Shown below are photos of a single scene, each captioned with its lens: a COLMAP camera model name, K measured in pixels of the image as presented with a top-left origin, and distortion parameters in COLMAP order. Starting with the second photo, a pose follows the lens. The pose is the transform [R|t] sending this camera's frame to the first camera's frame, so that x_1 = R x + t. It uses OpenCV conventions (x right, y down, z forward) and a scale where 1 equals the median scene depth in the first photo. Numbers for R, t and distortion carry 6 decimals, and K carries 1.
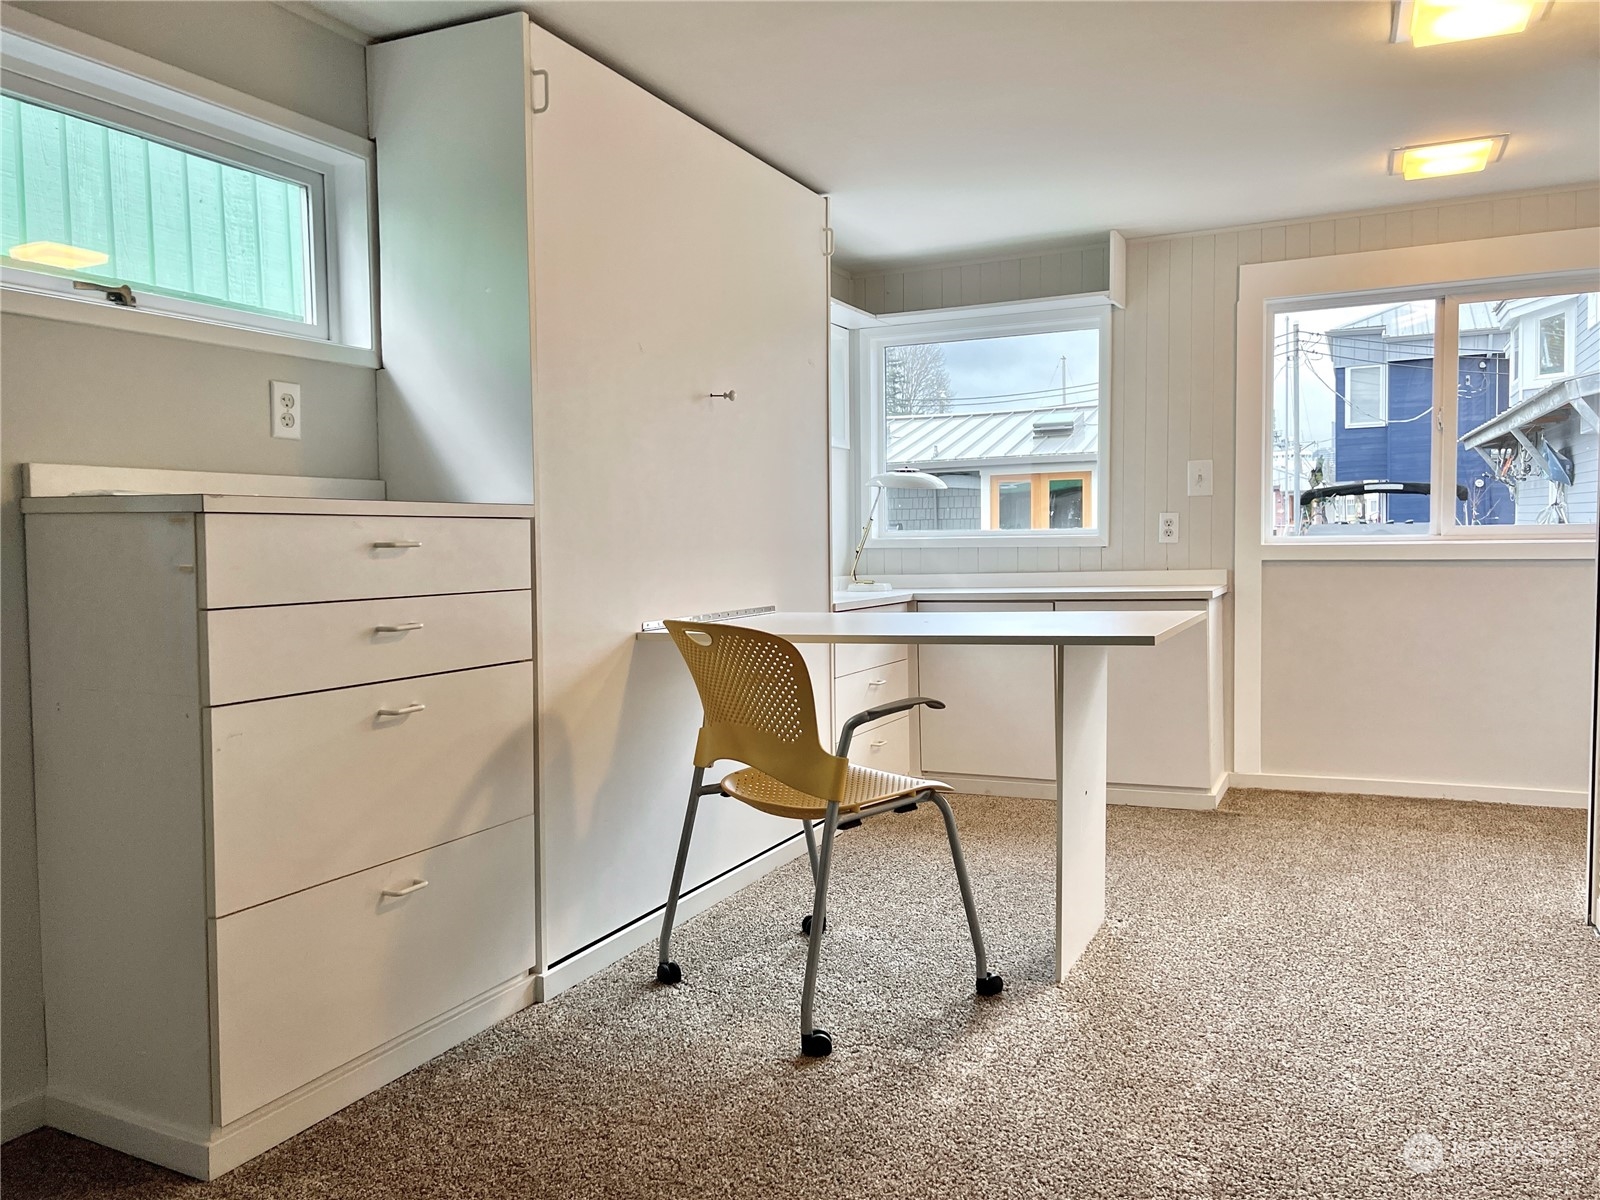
lens RADIAL K [[1229.1, 0, 800.0], [0, 1229.1, 600.0], [0, 0, 1]] dist [0.068455, -0.091890]
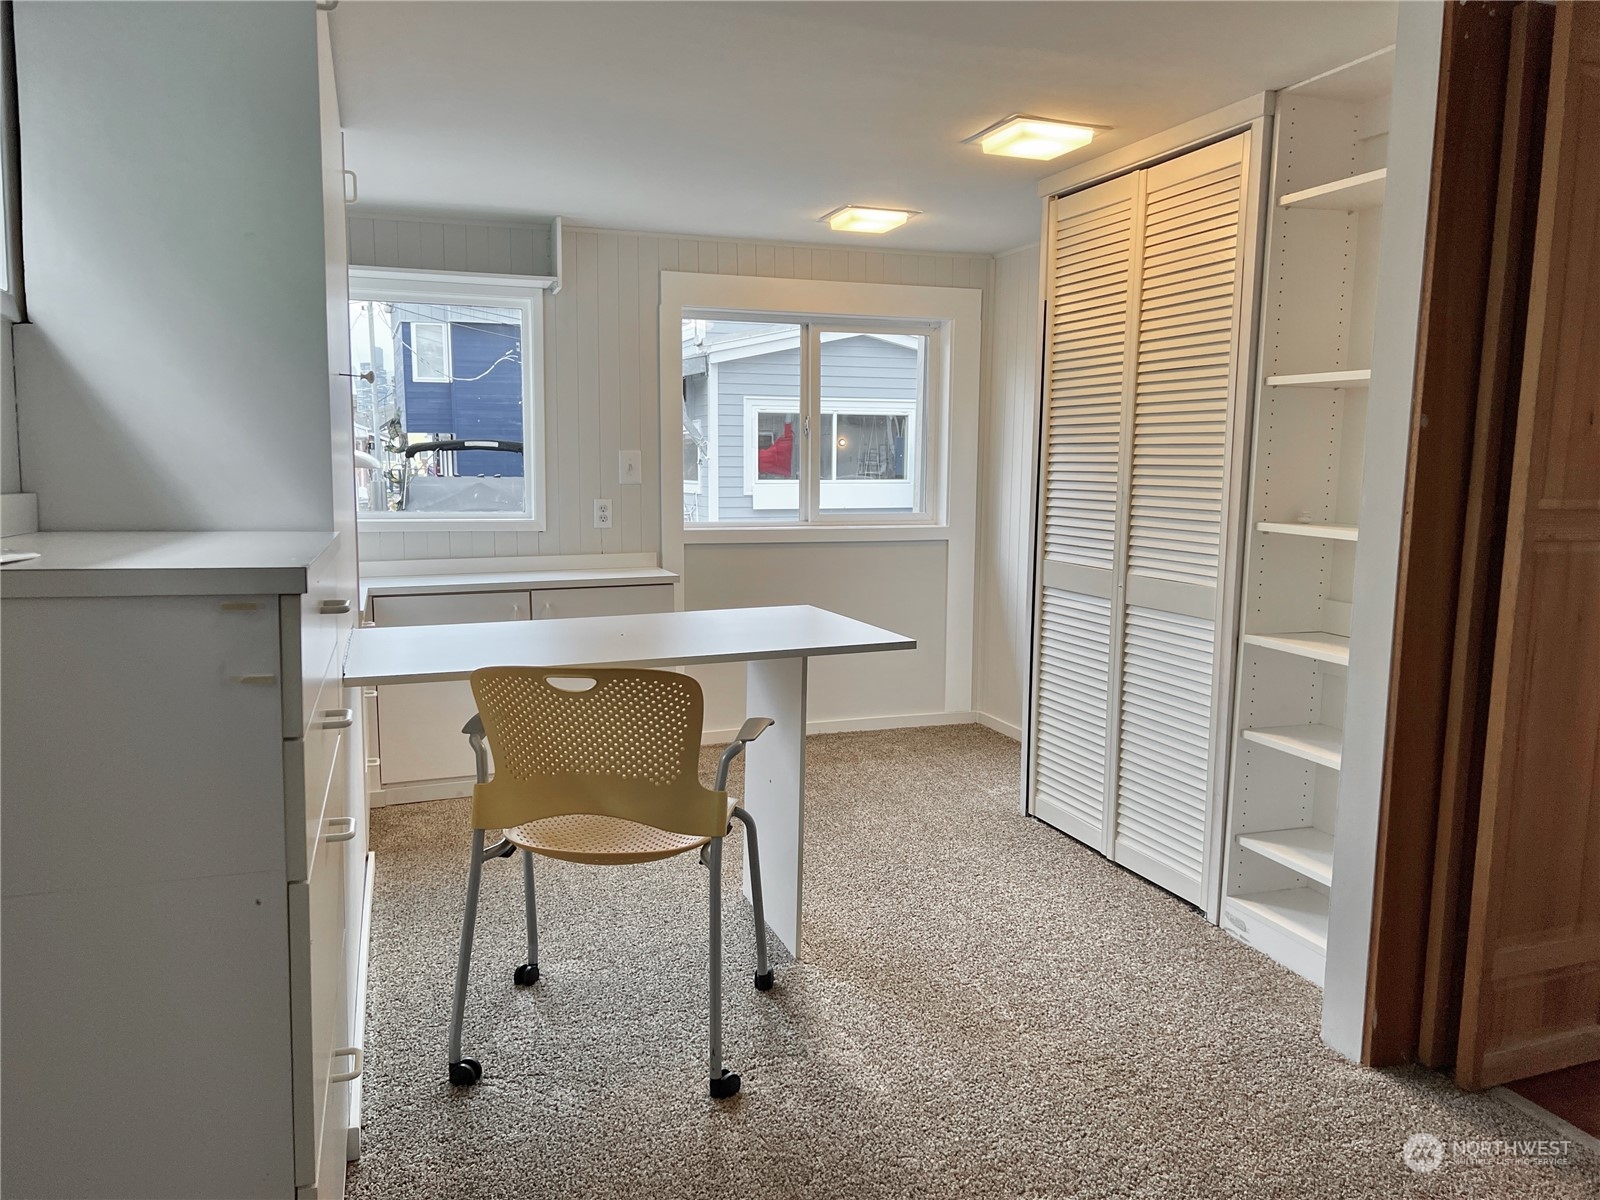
lens RADIAL K [[1229.1, 0, 800.0], [0, 1229.1, 600.0], [0, 0, 1]] dist [0.068455, -0.091890]
pose [[0.695879, -0.057498, 0.715854, -0.339792], [0.020296, 0.997966, 0.060429, -0.045095], [-0.717872, -0.027522, 0.695631, 0.153136]]
